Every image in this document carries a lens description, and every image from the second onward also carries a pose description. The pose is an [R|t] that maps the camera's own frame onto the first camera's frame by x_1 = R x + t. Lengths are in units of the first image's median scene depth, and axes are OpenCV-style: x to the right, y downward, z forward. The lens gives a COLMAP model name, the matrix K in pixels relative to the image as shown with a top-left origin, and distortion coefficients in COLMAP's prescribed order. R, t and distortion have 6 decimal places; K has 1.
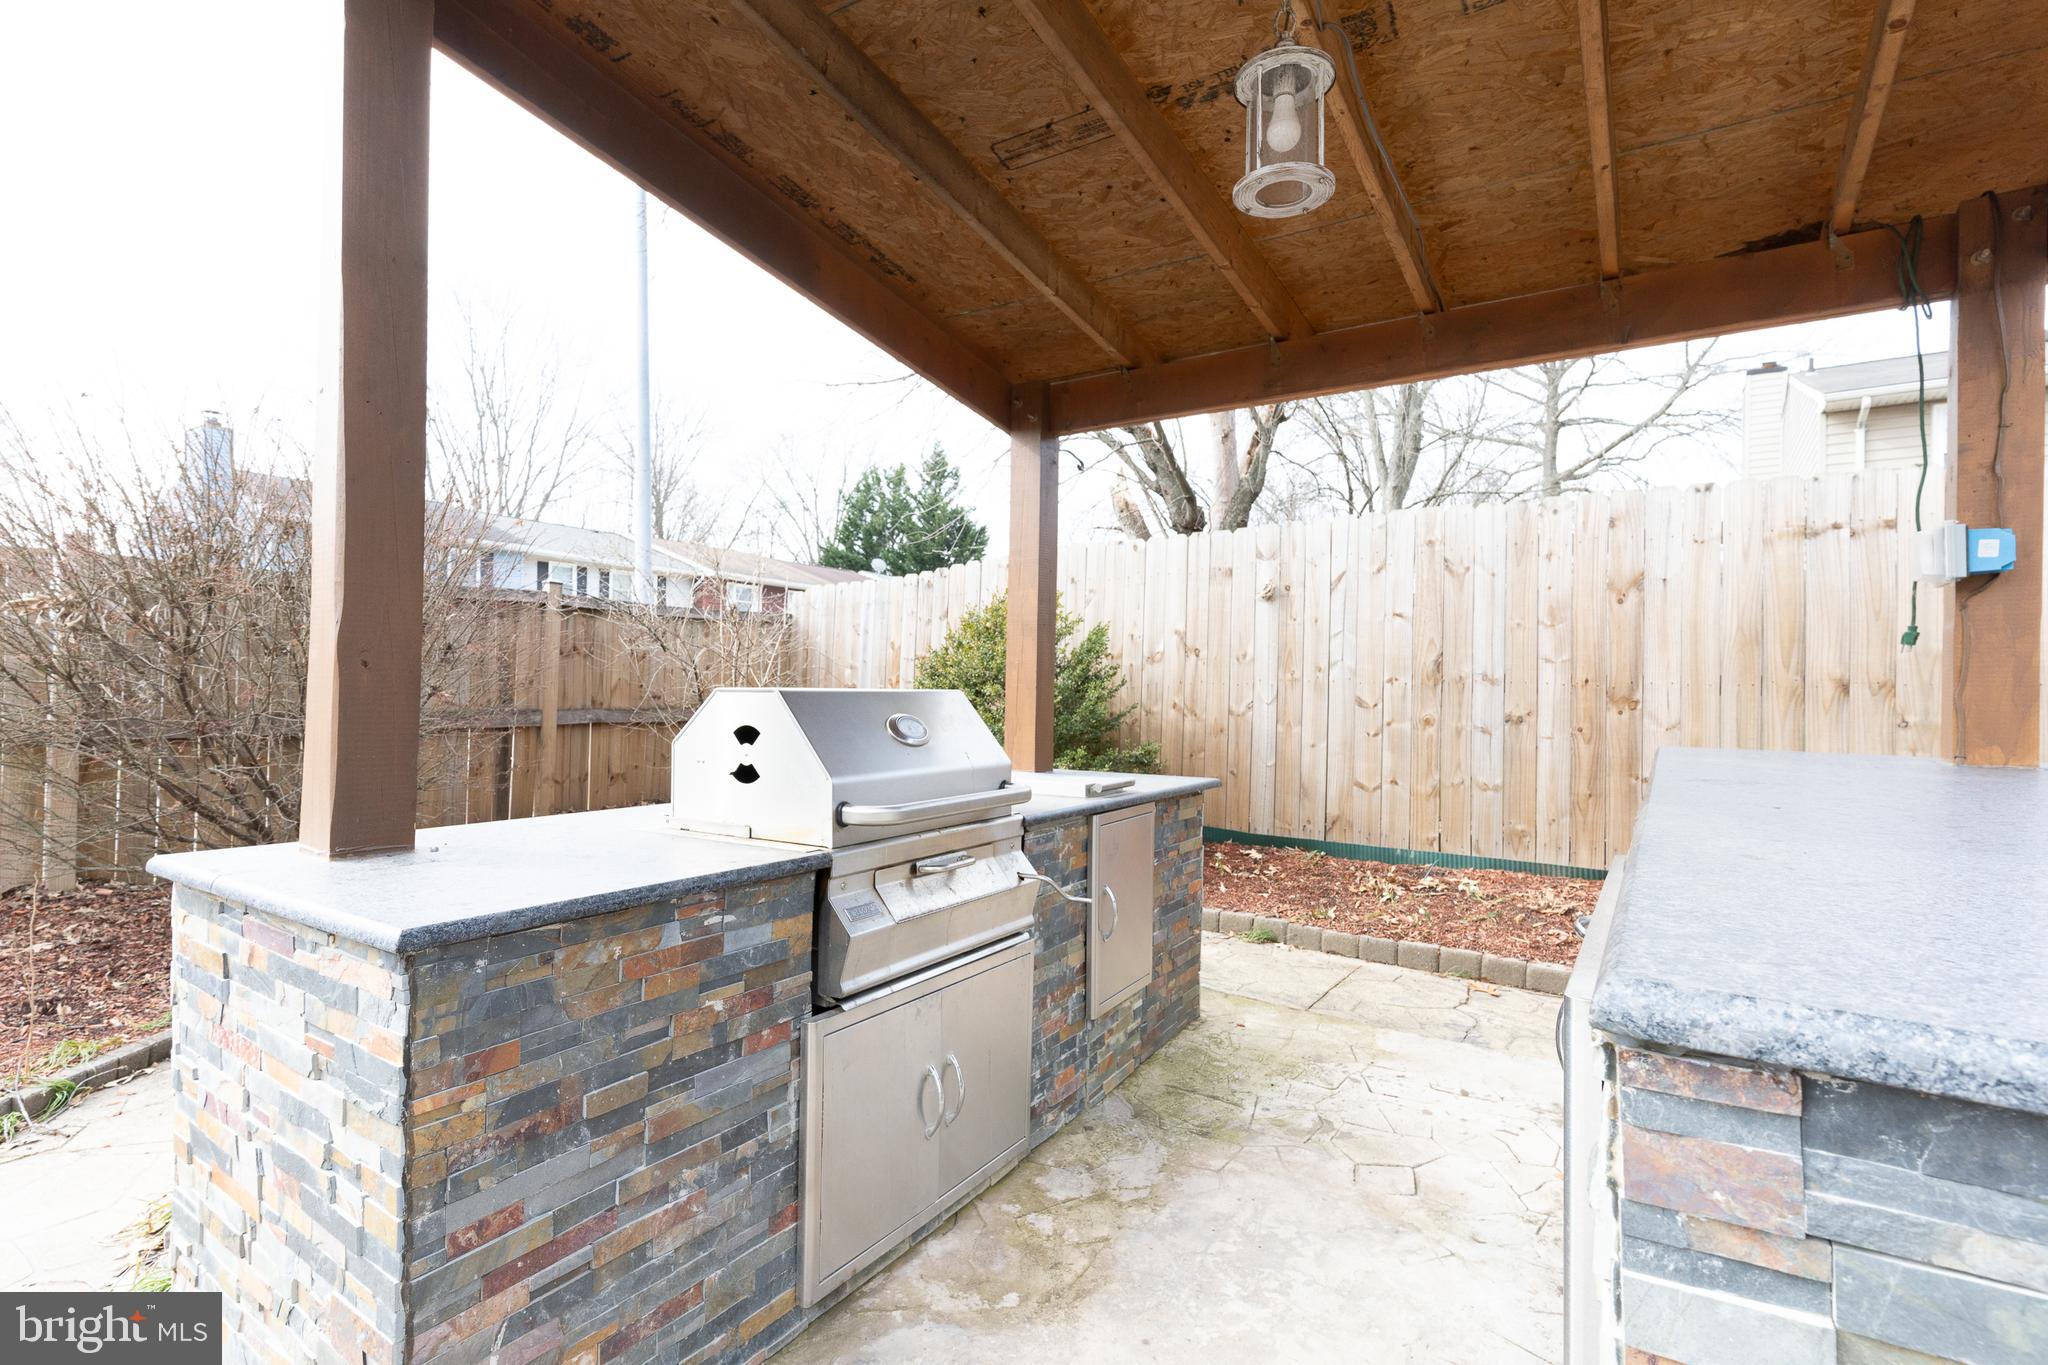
lens RADIAL K [[980.7, 0, 1014.2], [0, 980.7, 687.6], [0, 0, 1]] dist [-0.003911, 0.000400]
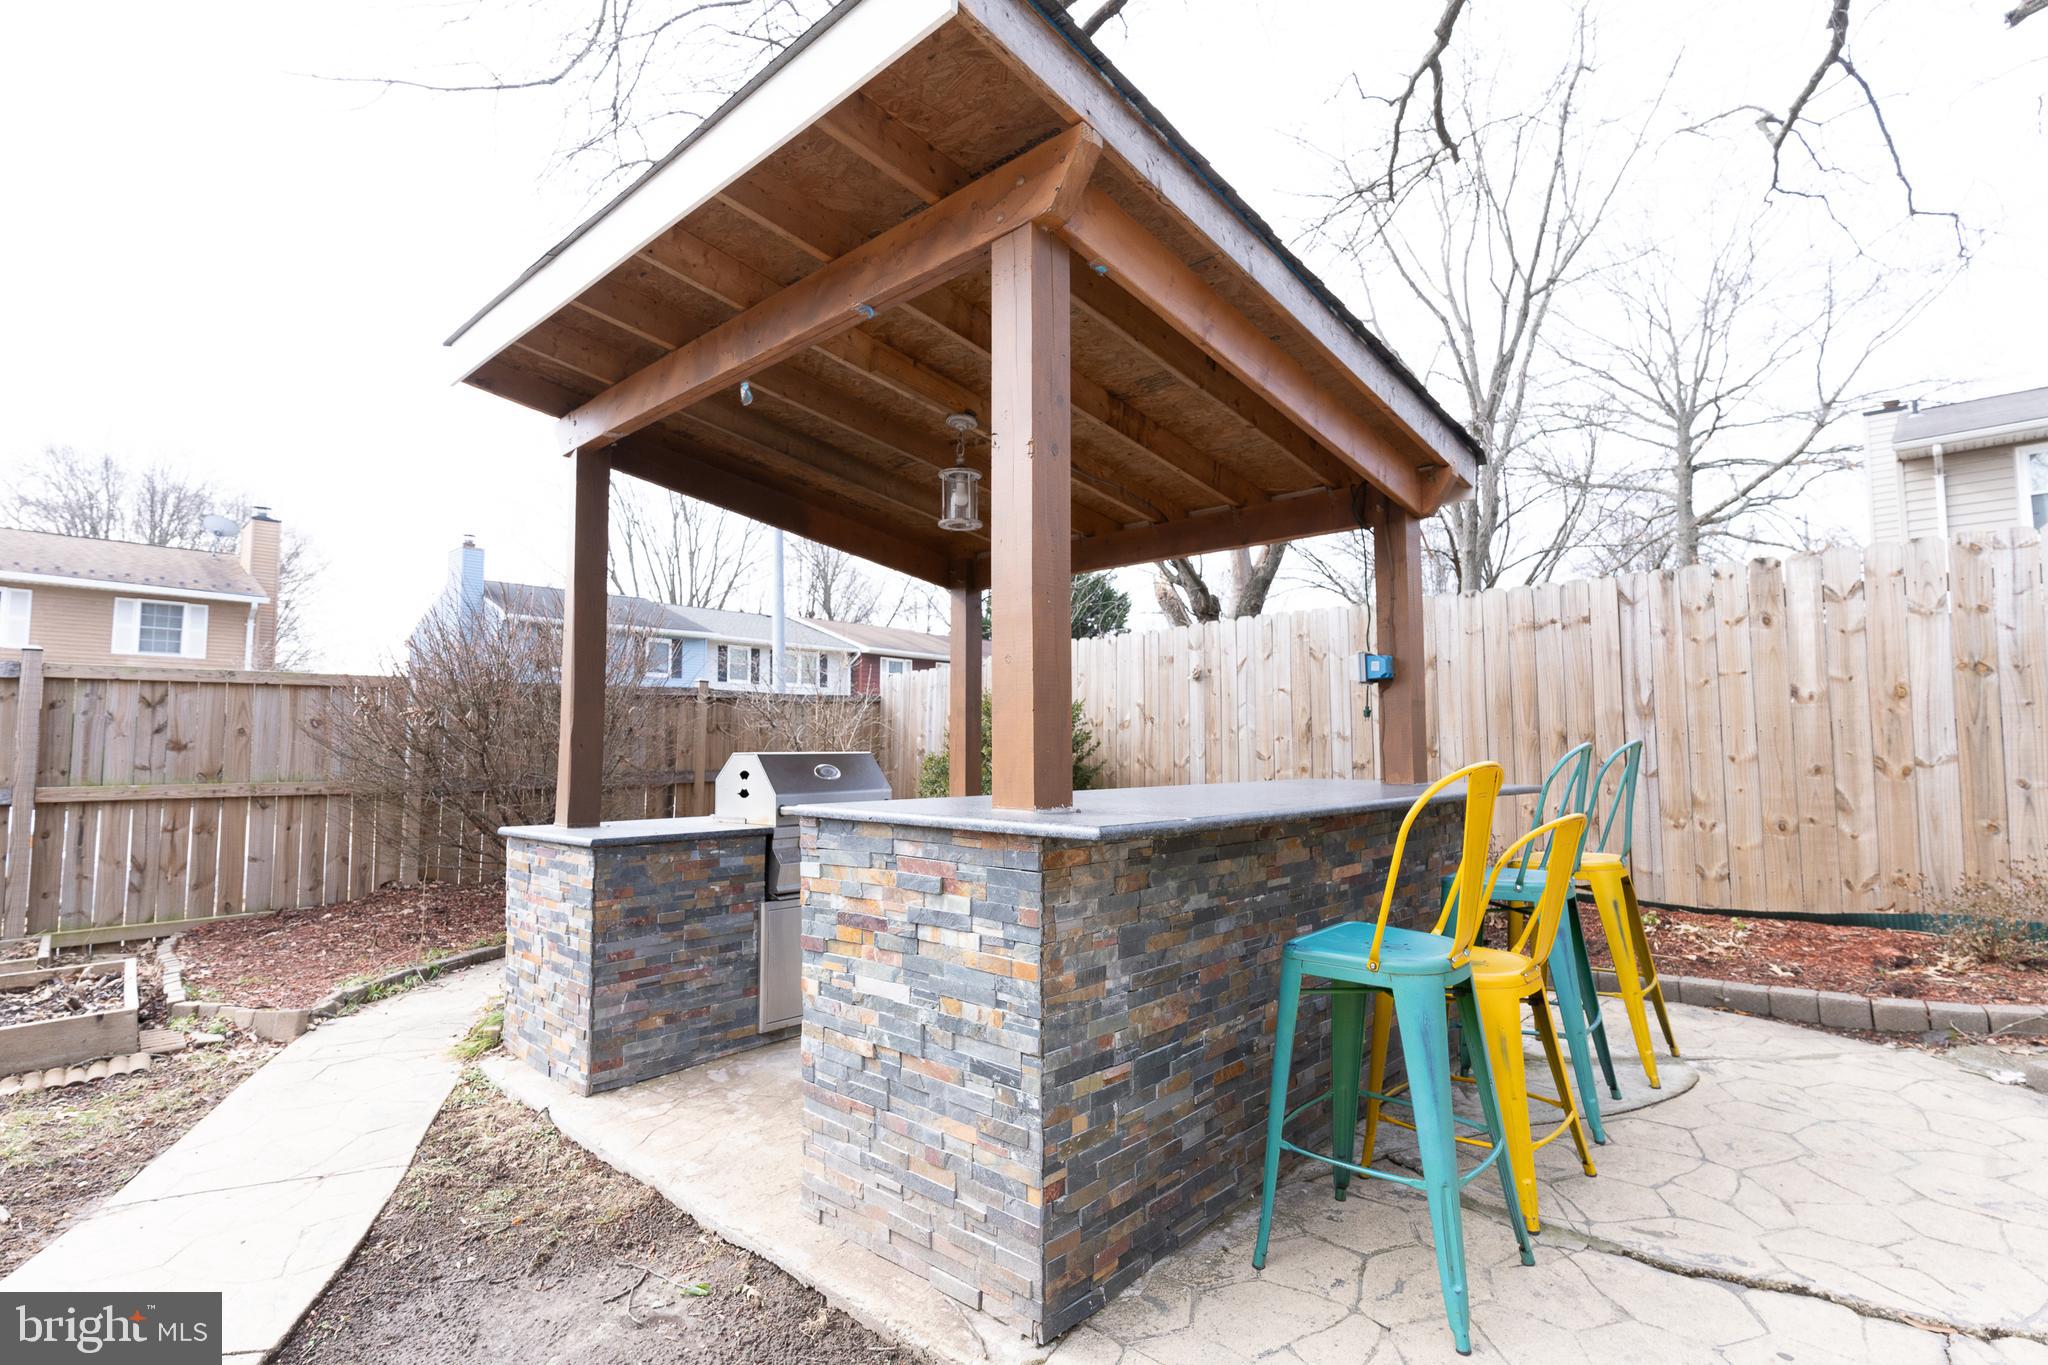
lens RADIAL K [[980.7, 0, 1010.5], [0, 980.7, 690.1], [0, 0, 1]] dist [-0.003911, 0.000400]
pose [[0.984968, -0.028779, -0.170323, 0.309503], [0.018456, 0.997913, -0.061881, 0.002879], [0.171749, 0.057807, 0.983443, -0.468211]]
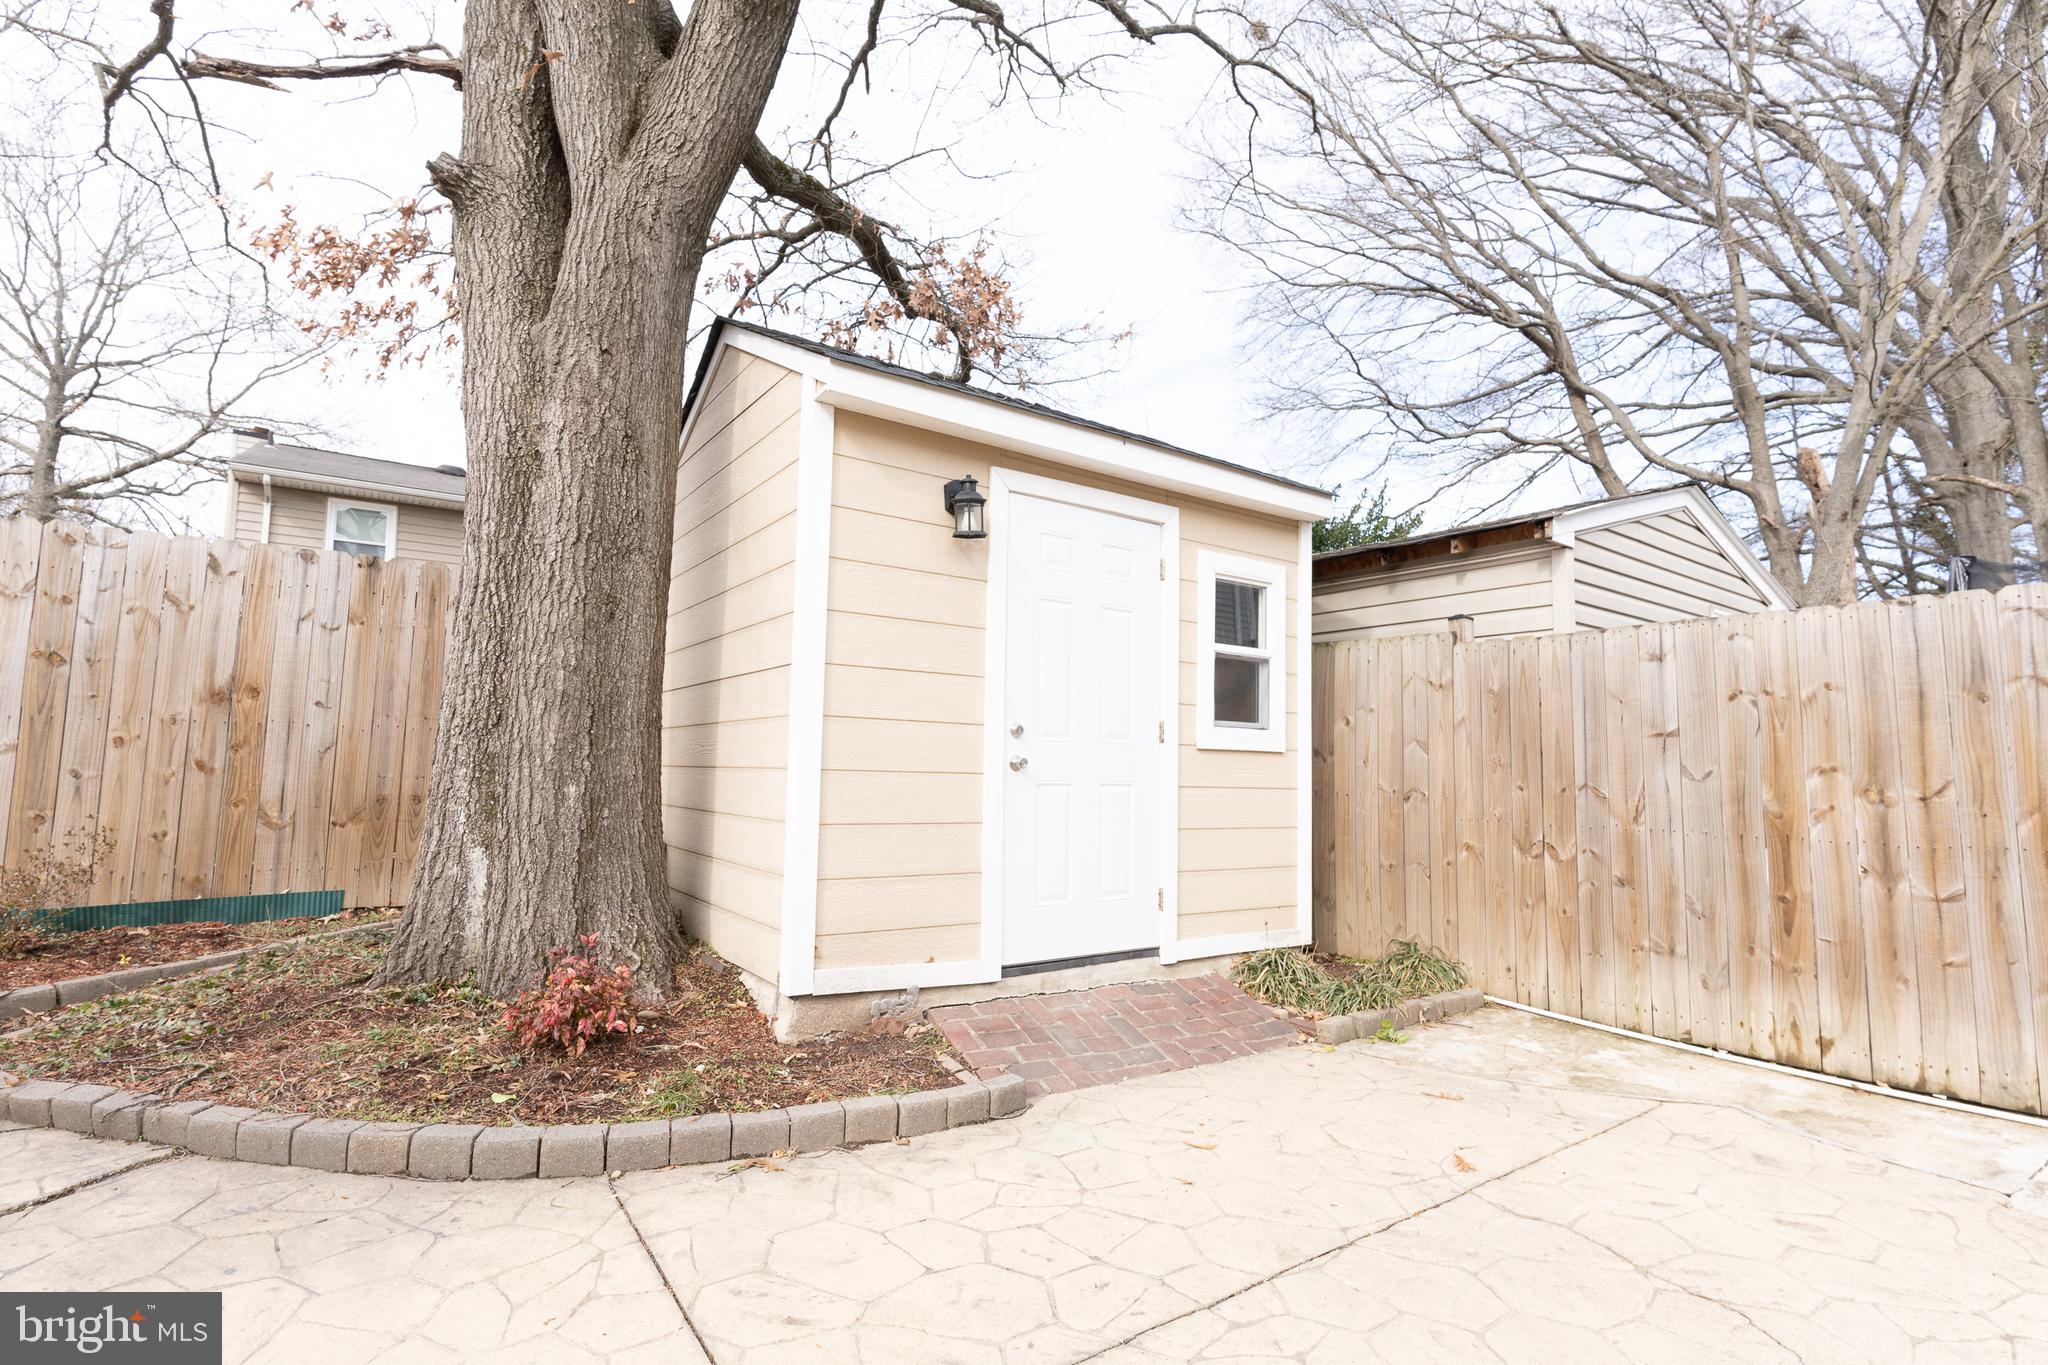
lens RADIAL K [[980.7, 0, 1009.8], [0, 980.7, 685.7], [0, 0, 1]] dist [-0.003911, 0.000400]
pose [[0.365323, 0.074204, 0.927919, 0.561532], [-0.017035, 0.997184, -0.073036, 0.022515], [-0.930725, 0.010875, 0.365558, -0.596136]]
